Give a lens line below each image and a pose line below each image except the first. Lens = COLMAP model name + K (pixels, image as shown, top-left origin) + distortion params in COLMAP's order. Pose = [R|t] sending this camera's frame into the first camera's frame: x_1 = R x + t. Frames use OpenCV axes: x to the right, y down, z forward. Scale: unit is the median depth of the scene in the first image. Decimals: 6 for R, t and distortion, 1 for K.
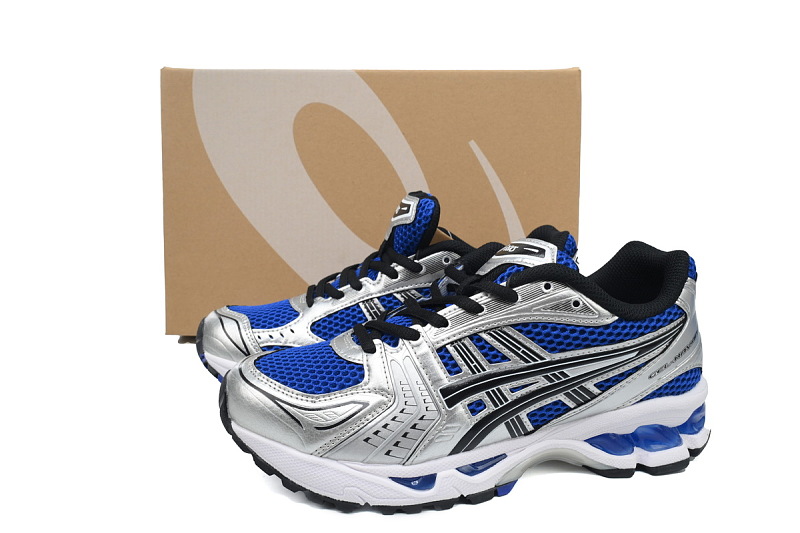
lens RADIAL K [[648.8, 0, 400.9], [0, 648.8, 283.4], [0, 0, 1]] dist [0.047407, -0.003696]
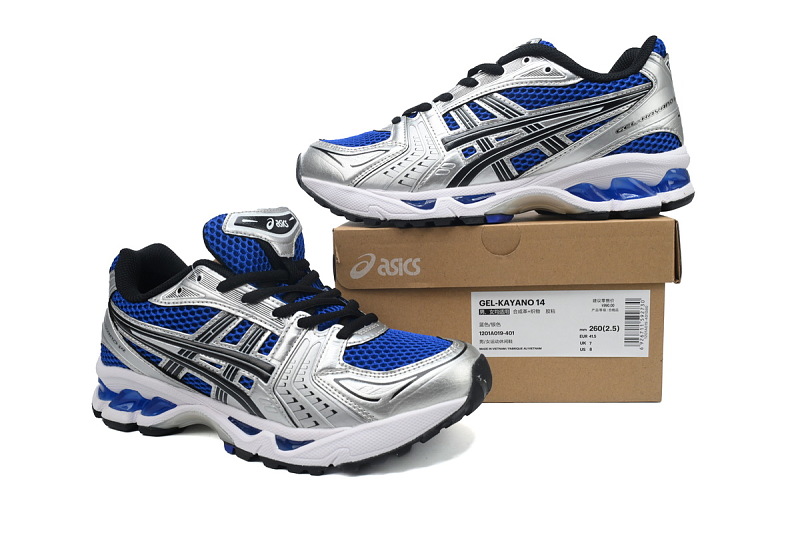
lens RADIAL K [[648.8, 0, 400.9], [0, 648.8, 283.4], [0, 0, 1]] dist [0.047407, -0.003696]
pose [[0.957030, -0.001259, -0.289985, 0.362286], [-0.024673, 0.996011, -0.085752, 0.565774], [0.288936, 0.089222, 0.953182, -0.275404]]
